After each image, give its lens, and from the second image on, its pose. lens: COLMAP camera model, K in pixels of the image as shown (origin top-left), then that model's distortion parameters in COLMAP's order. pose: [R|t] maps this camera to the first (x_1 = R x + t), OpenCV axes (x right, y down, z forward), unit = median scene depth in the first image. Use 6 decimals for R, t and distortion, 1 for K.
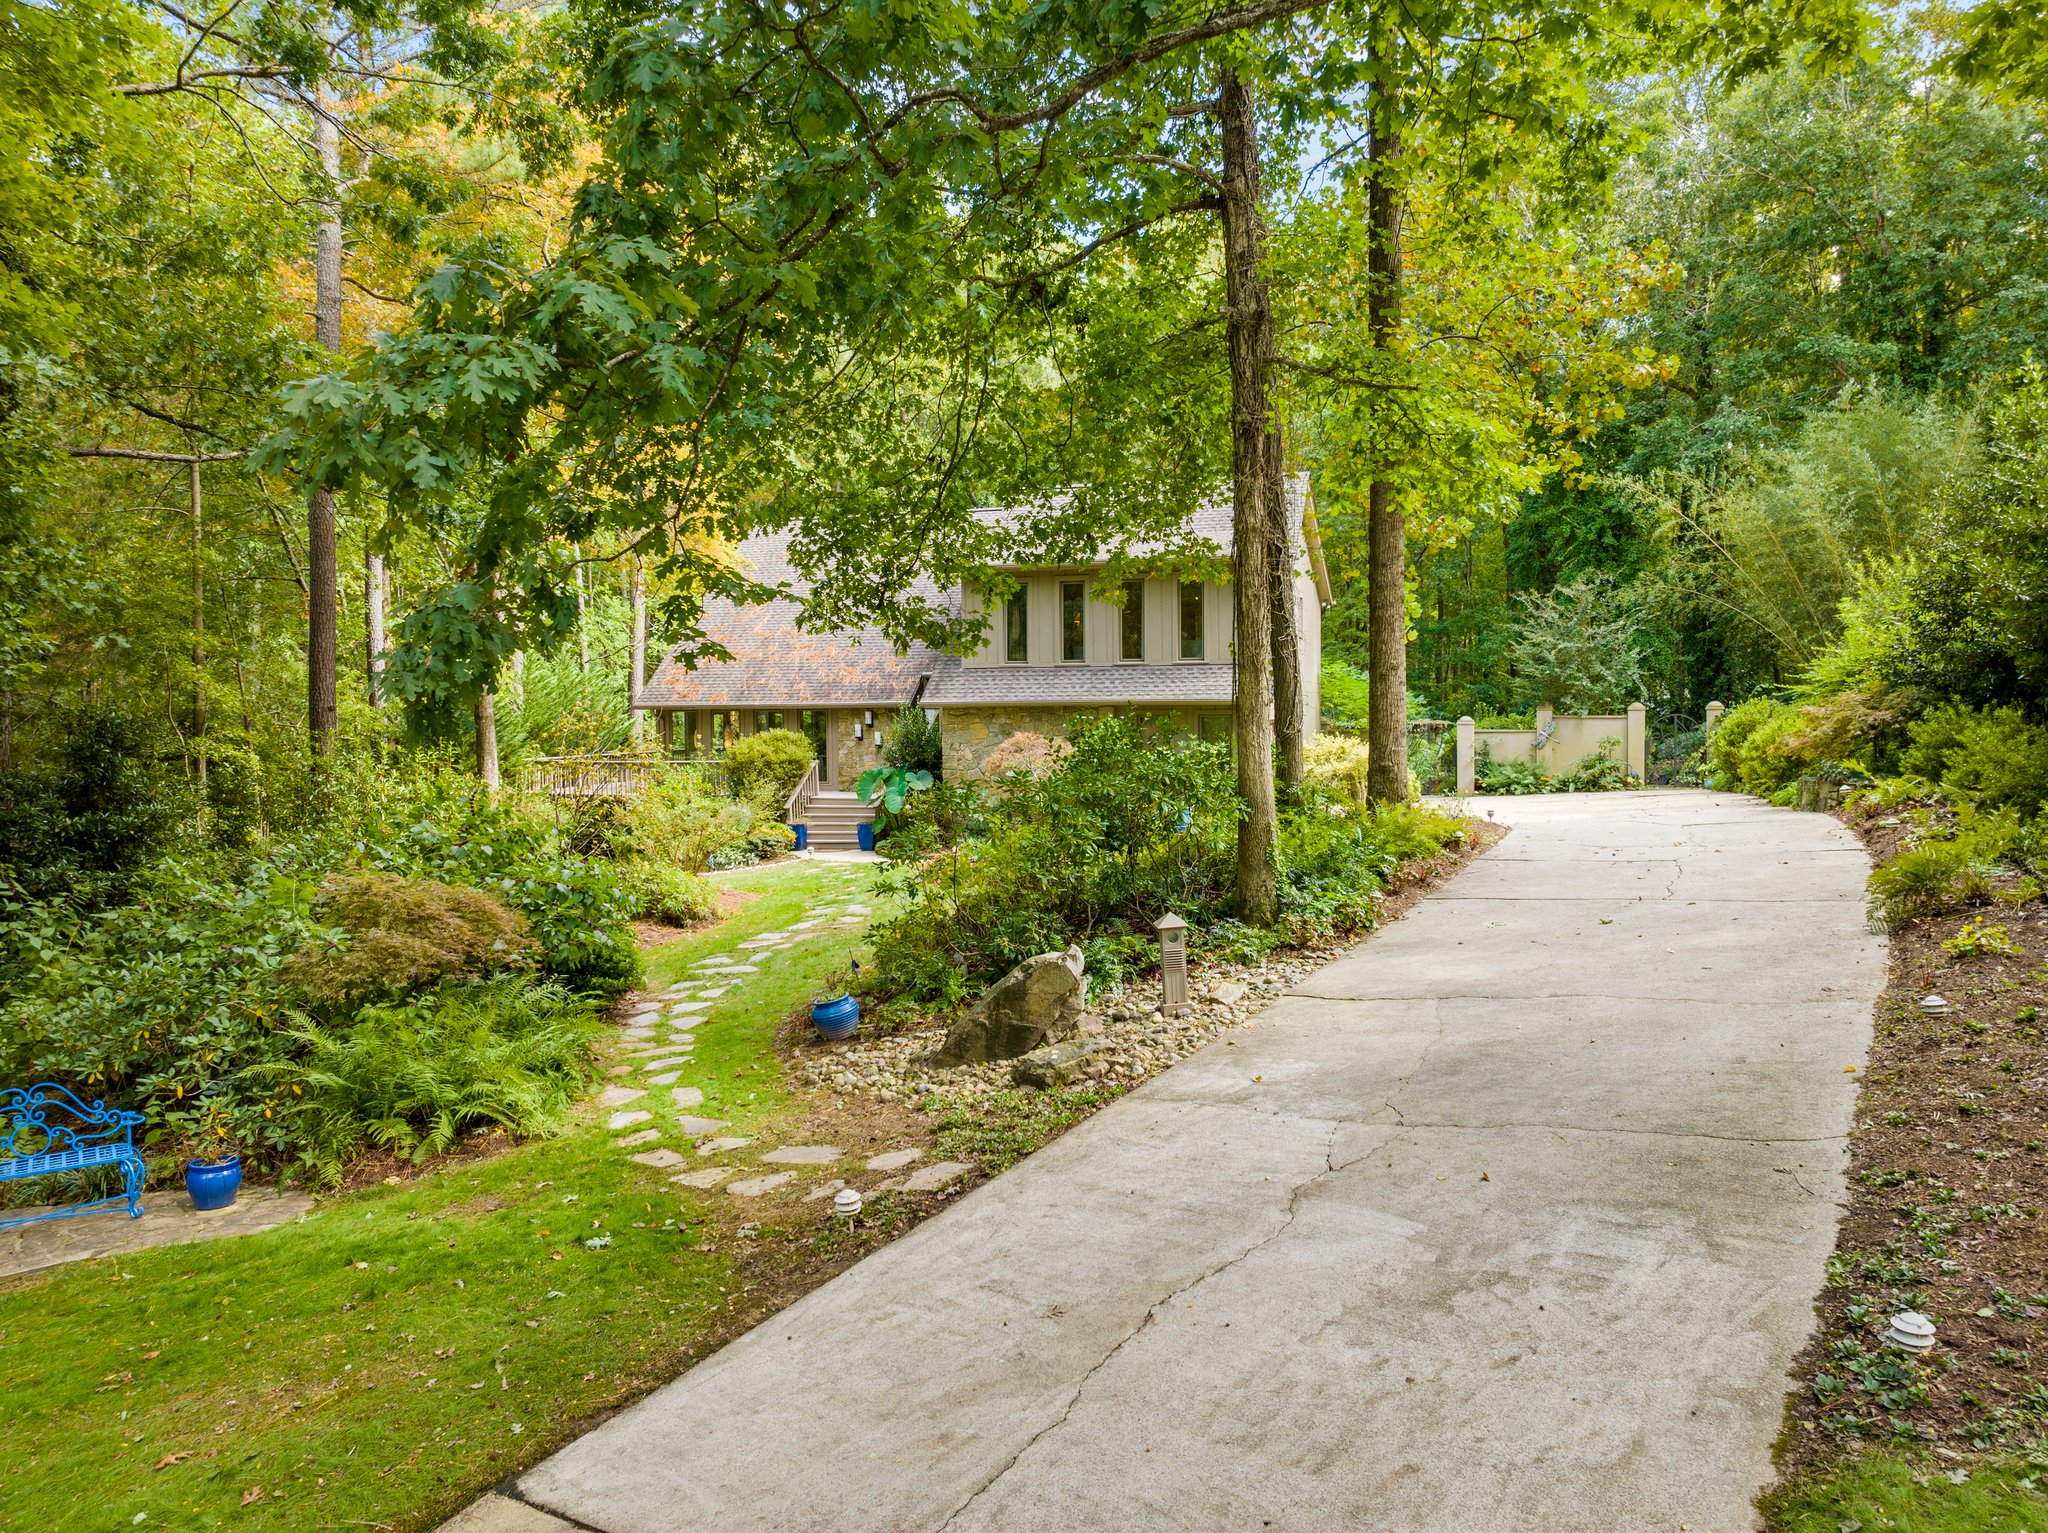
lens RADIAL K [[1470.2, 0, 1030.3], [0, 1470.2, 725.0], [0, 0, 1]] dist [-0.035498, -0.005606]
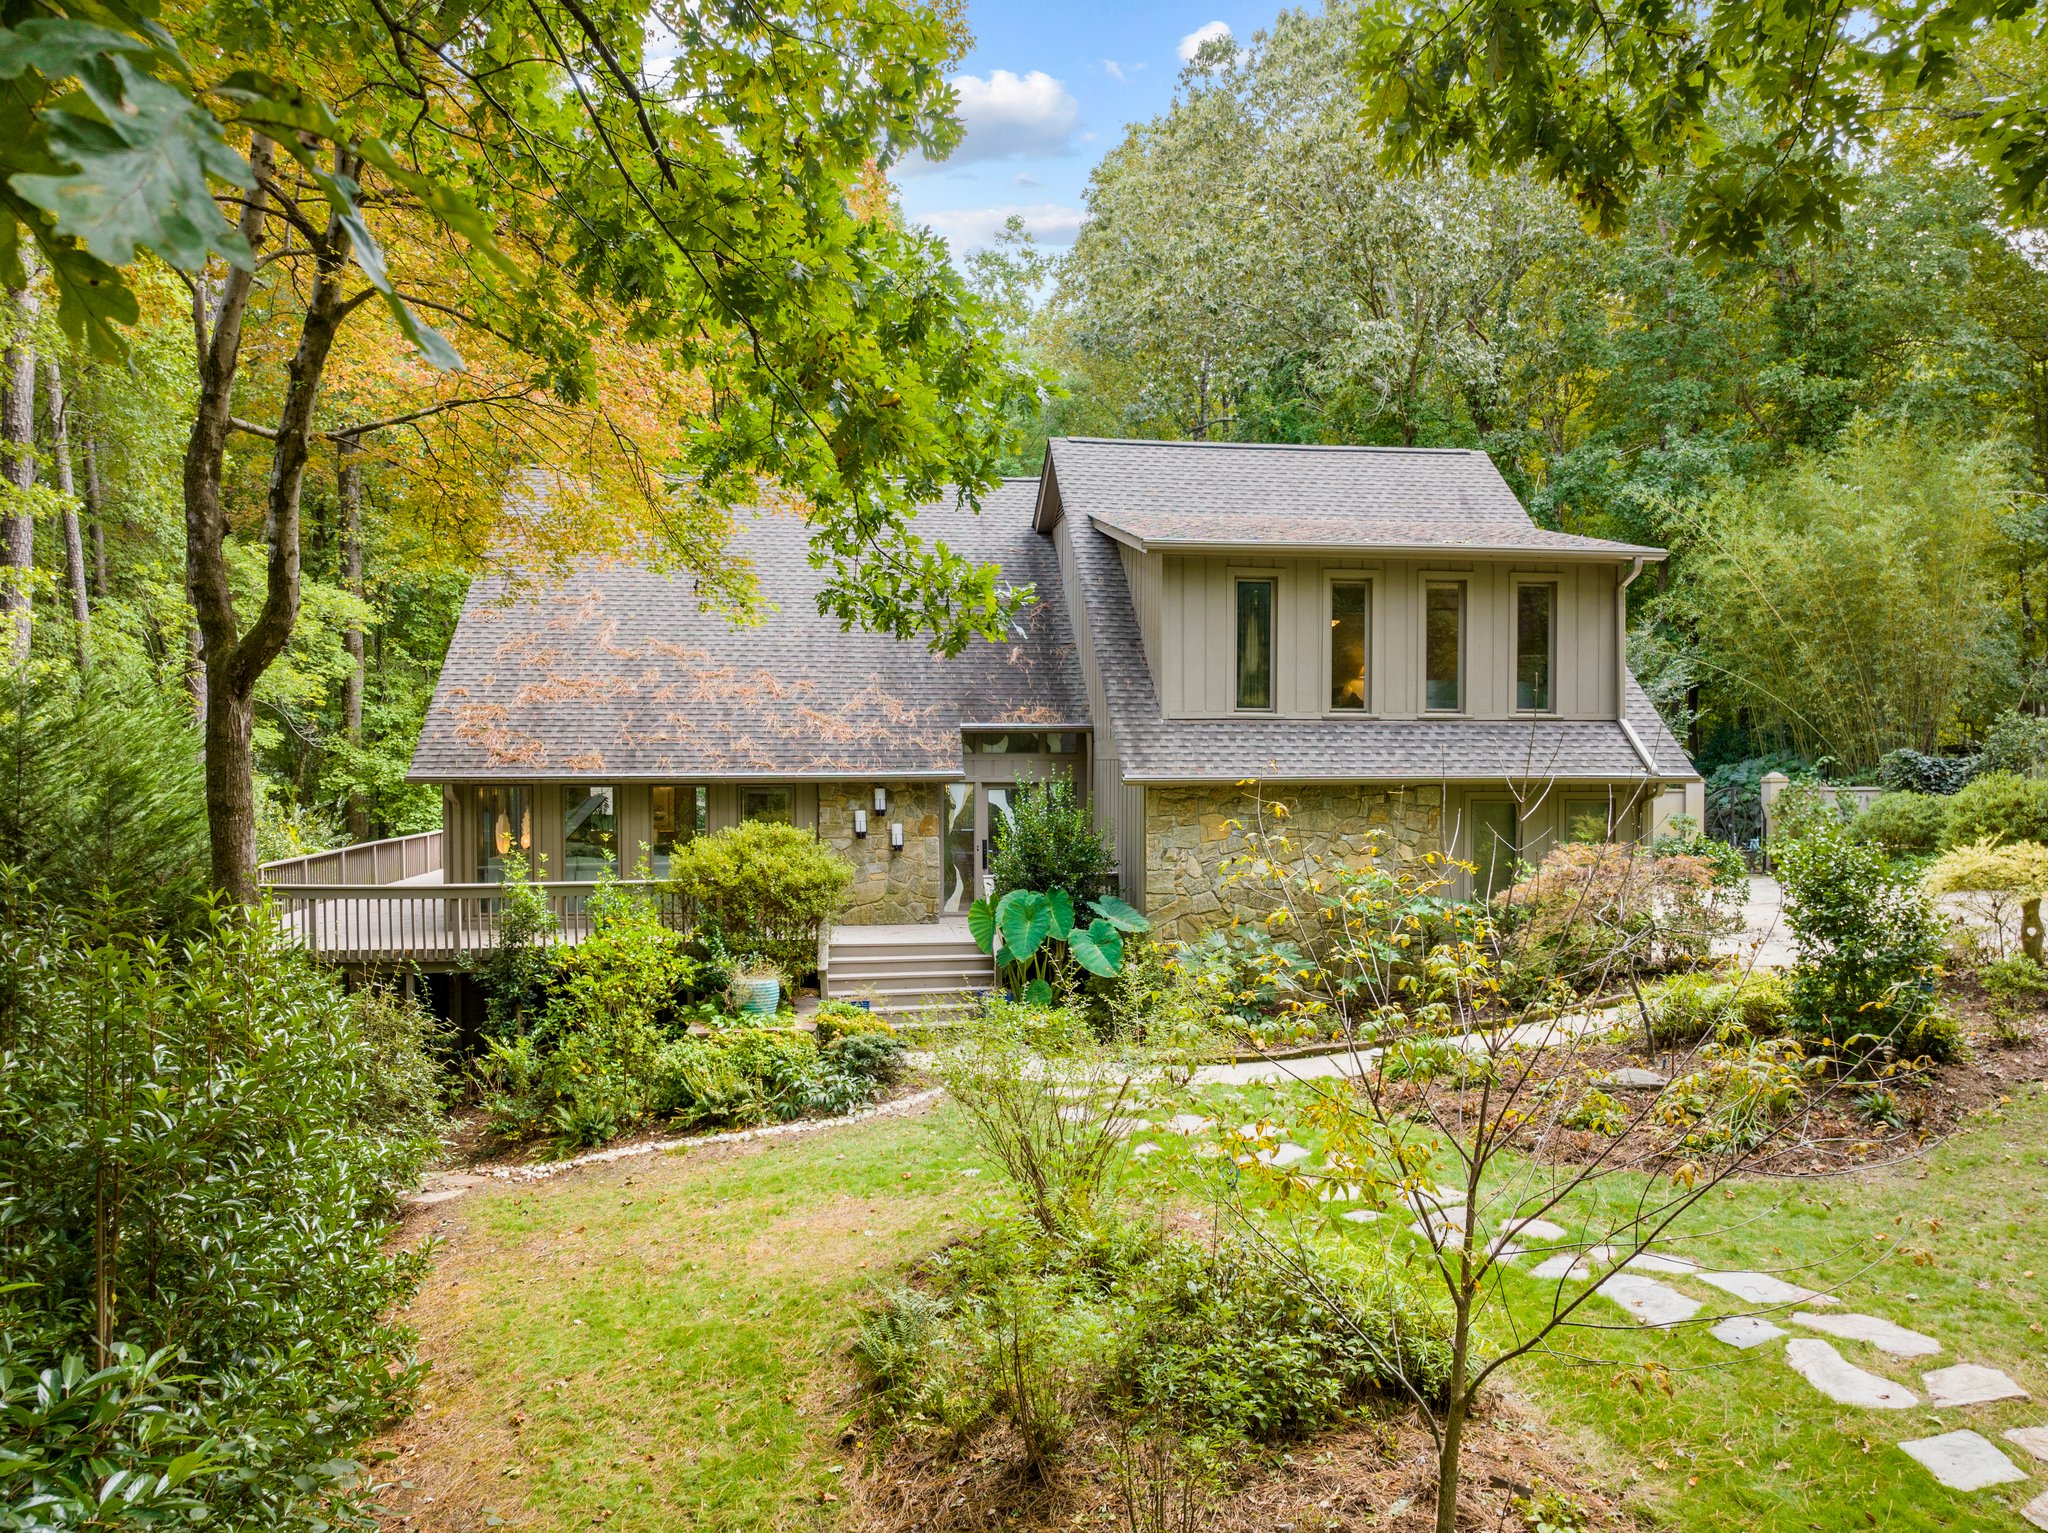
lens RADIAL K [[1444.3, 0, 1016.6], [0, 1444.3, 795.2], [0, 0, 1]] dist [-0.052845, 0.025705]
pose [[0.899419, -0.004925, 0.437059, -0.298440], [-0.001122, 0.999907, 0.013576, -0.013710], [-0.437086, -0.012701, 0.899330, 0.433581]]
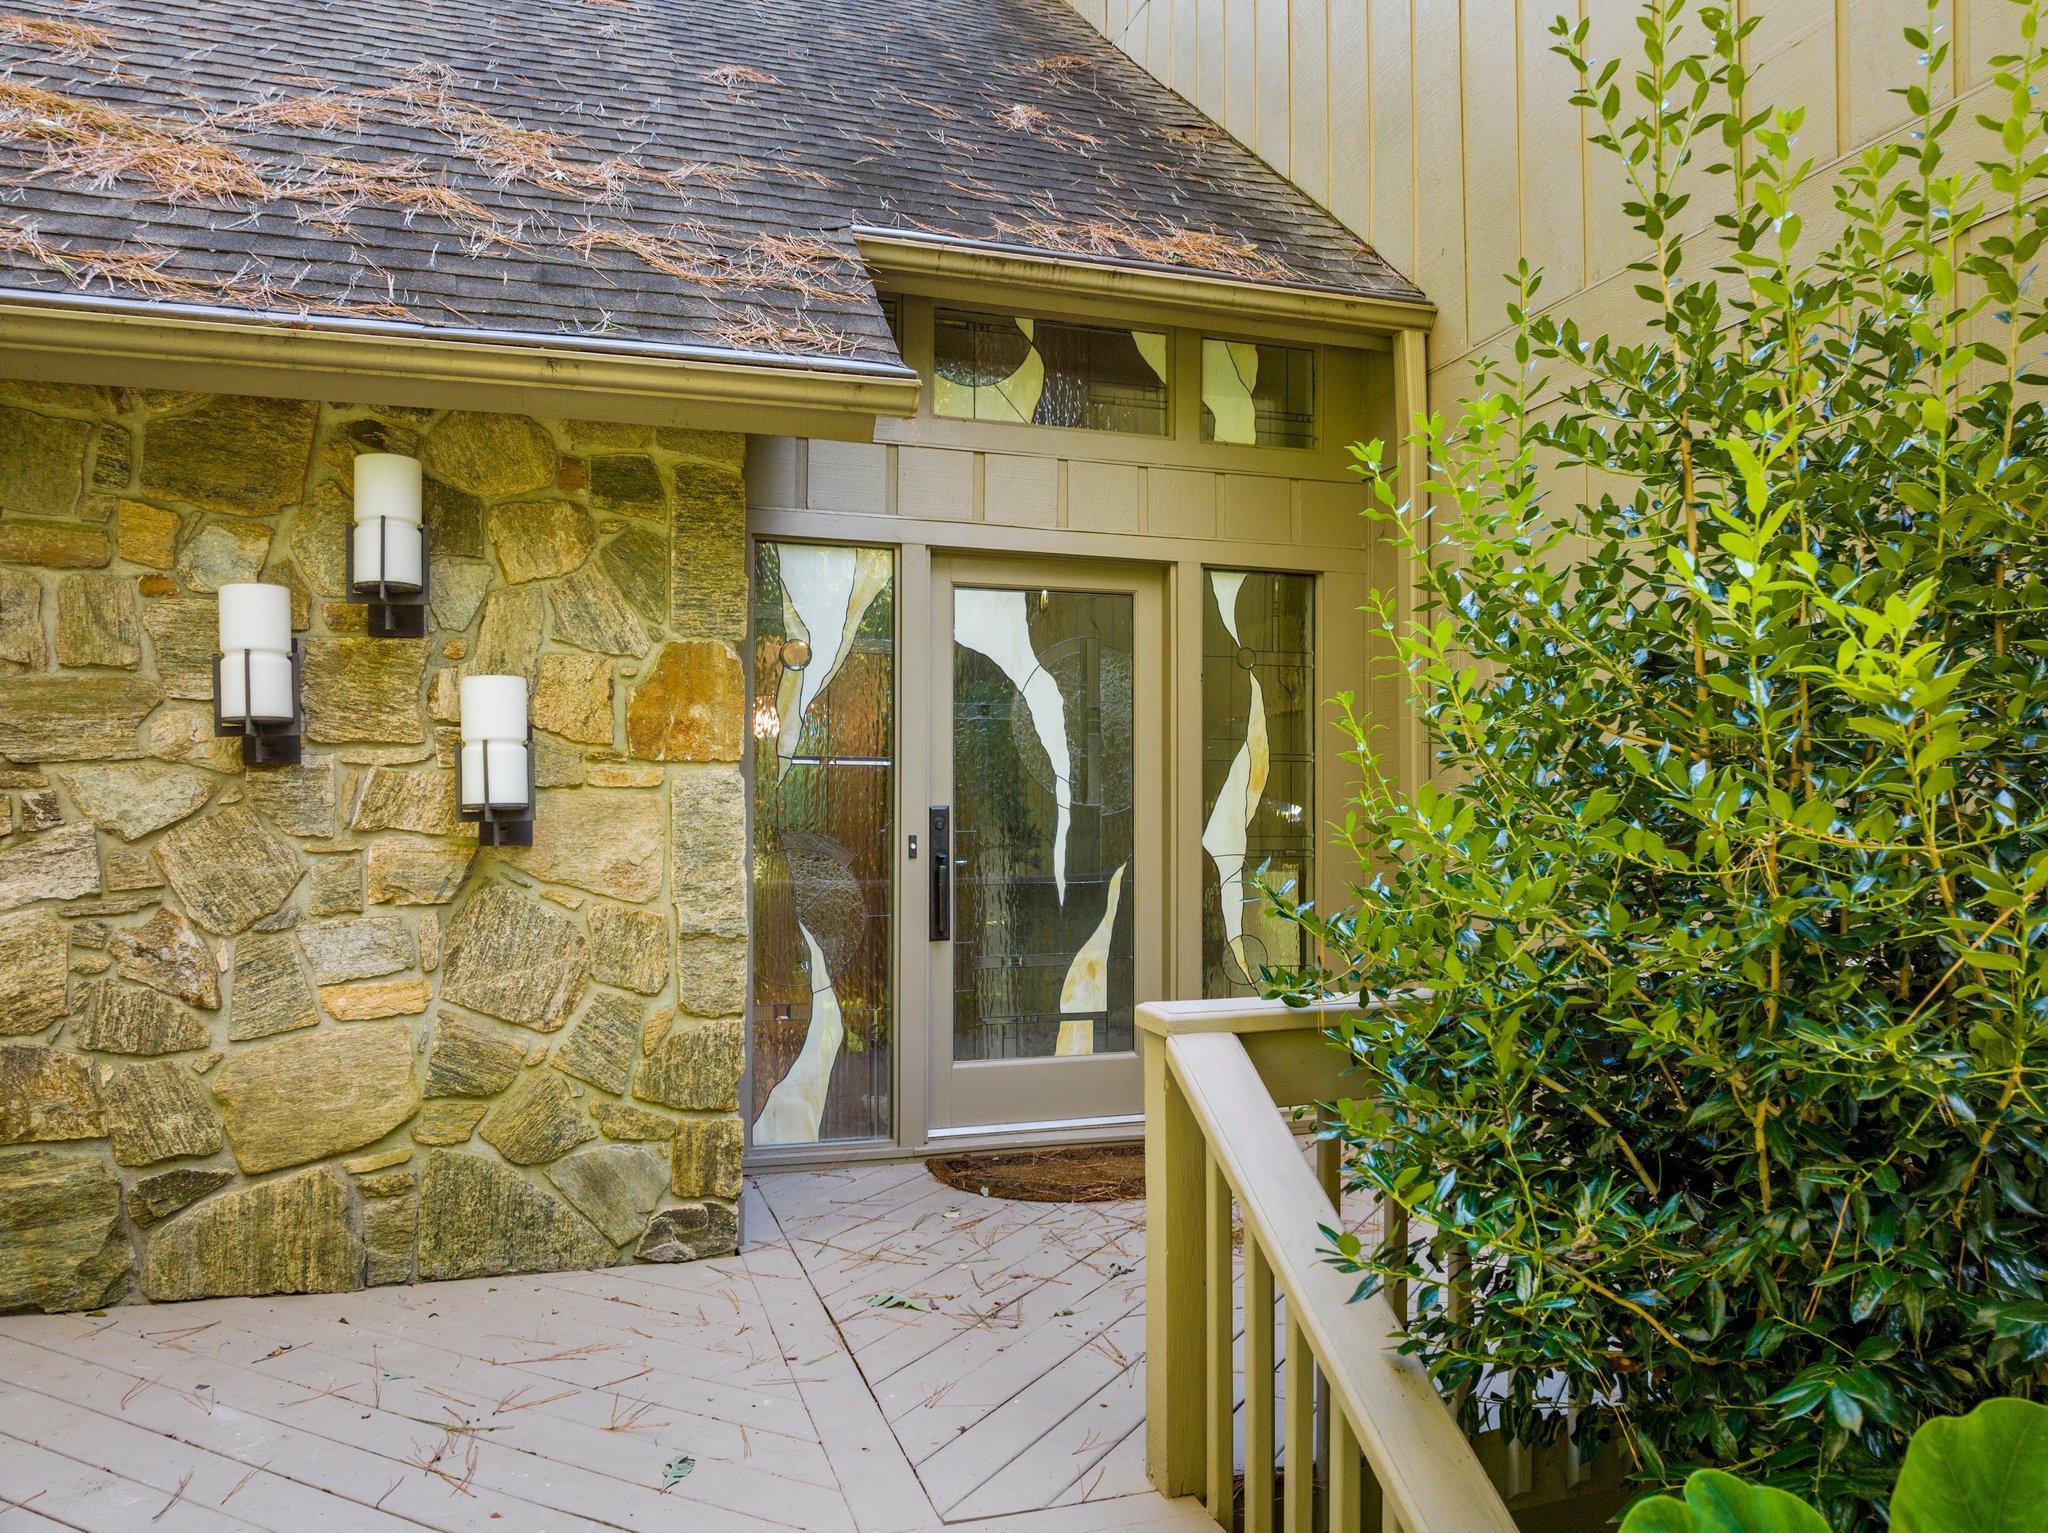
lens RADIAL K [[1444.3, 0, 1016.6], [0, 1444.3, 795.2], [0, 0, 1]] dist [-0.052845, 0.025705]
pose [[0.800845, 0.015780, 0.598664, -0.126058], [-0.000915, 0.999684, -0.025126, 0.014345], [-0.598871, 0.019574, 0.800606, 0.858220]]
